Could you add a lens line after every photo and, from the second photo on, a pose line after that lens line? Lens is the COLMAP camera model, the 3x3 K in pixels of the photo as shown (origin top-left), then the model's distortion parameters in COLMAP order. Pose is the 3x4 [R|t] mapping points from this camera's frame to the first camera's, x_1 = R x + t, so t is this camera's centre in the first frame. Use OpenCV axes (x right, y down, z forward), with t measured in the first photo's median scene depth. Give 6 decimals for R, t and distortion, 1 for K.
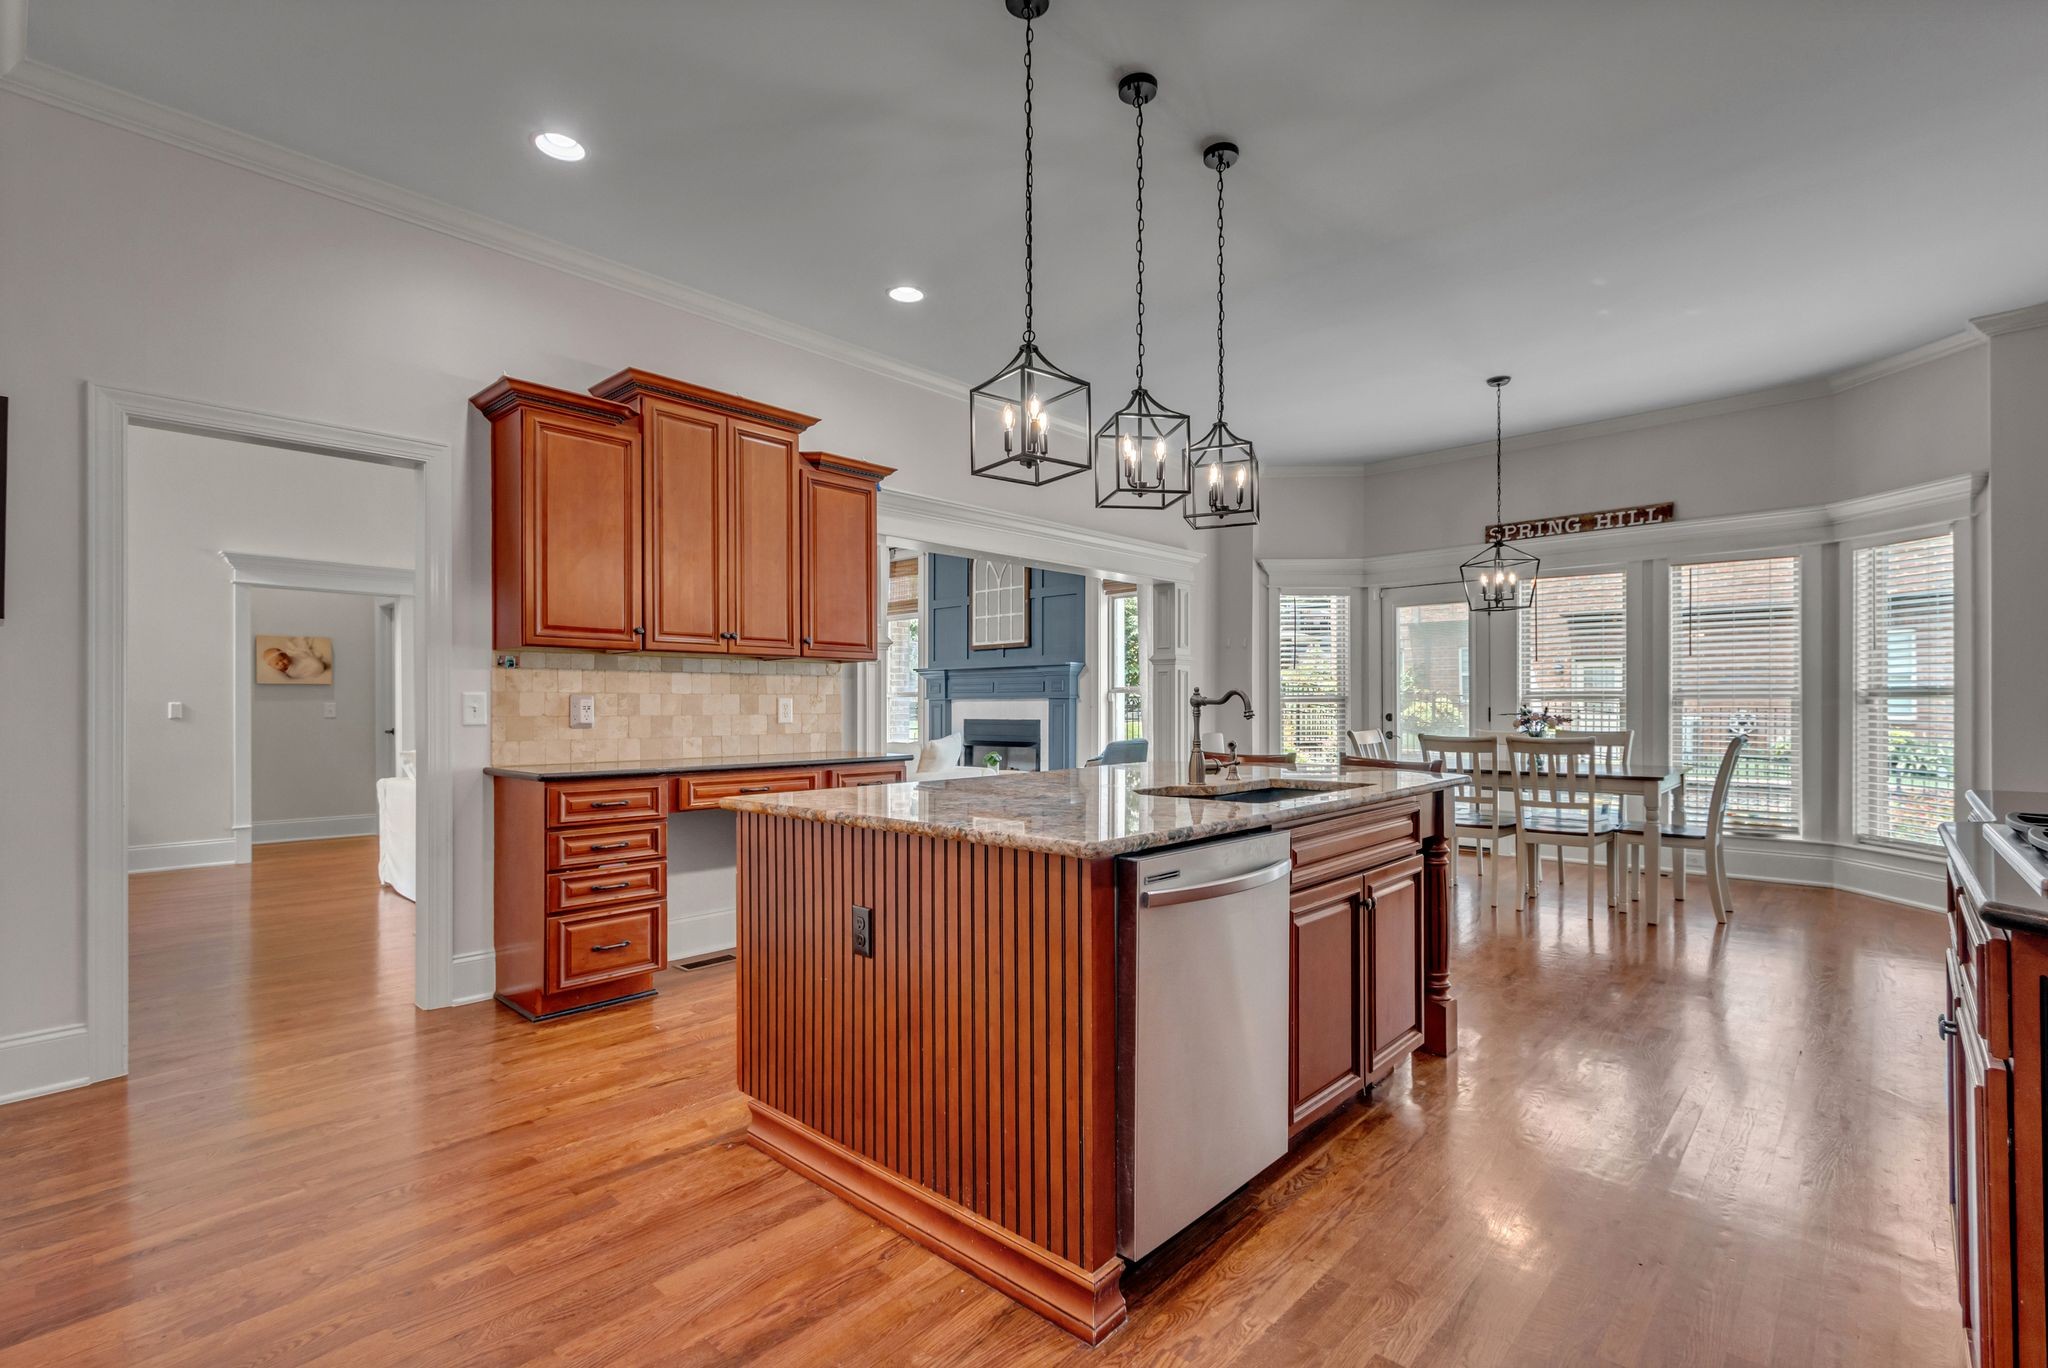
lens RADIAL K [[940.6, 0, 1022.5], [0, 940.6, 699.6], [0, 0, 1]] dist [0.004662, -0.000199]
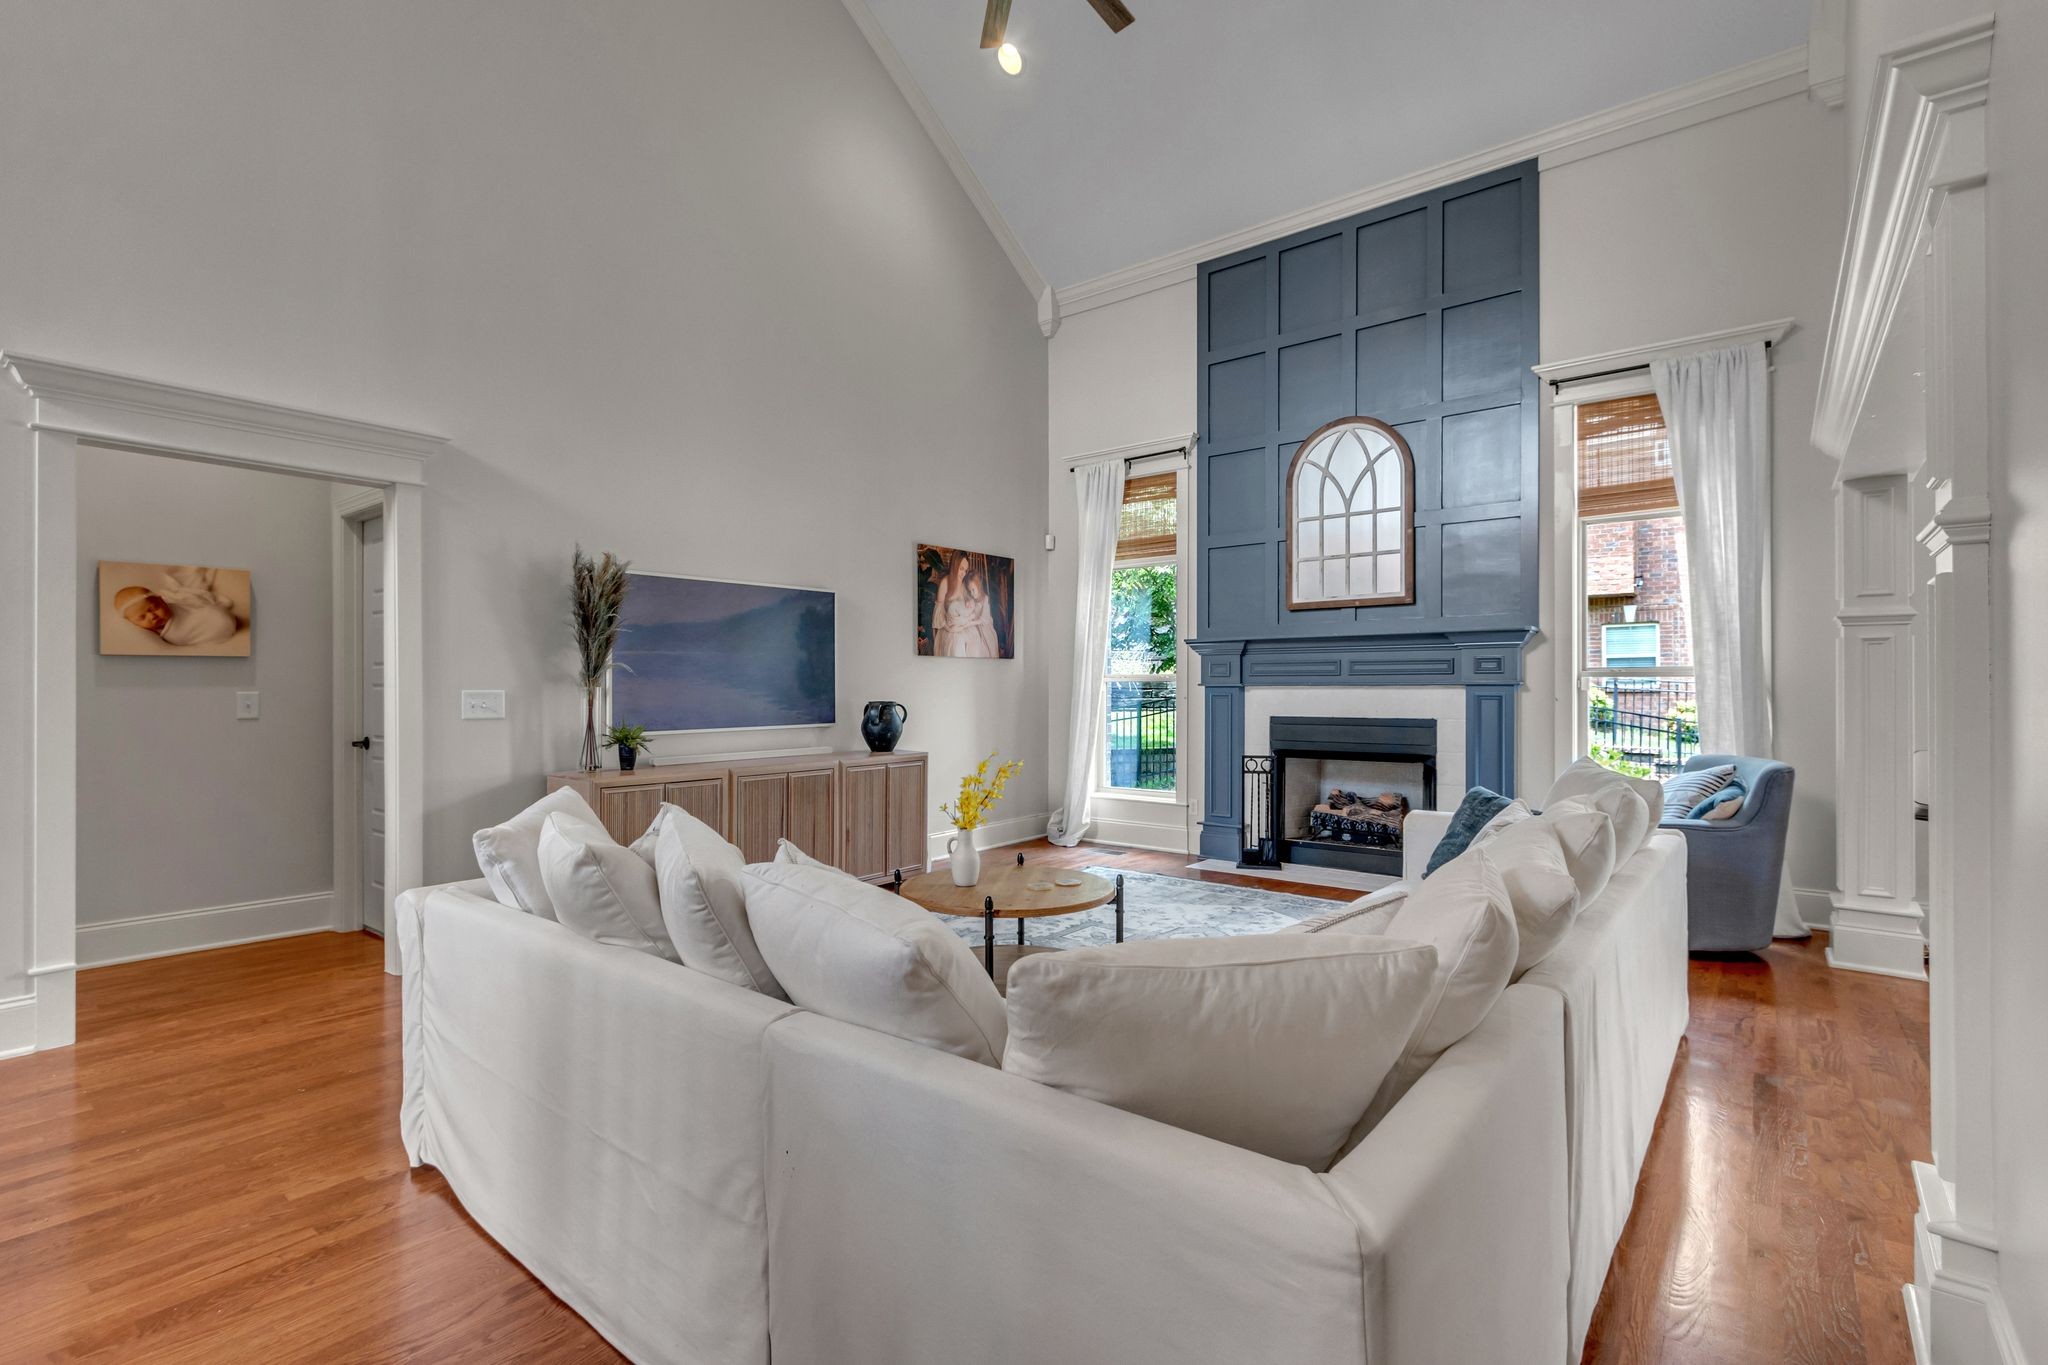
lens RADIAL K [[940.0, 0, 1020.2], [0, 940.0, 681.7], [0, 0, 1]] dist [0.002106, -0.000128]
pose [[0.997565, 0.002229, 0.069712, -0.330259], [-0.002153, 0.999997, -0.001175, -0.002511], [-0.069714, 0.001022, 0.997566, 0.431079]]
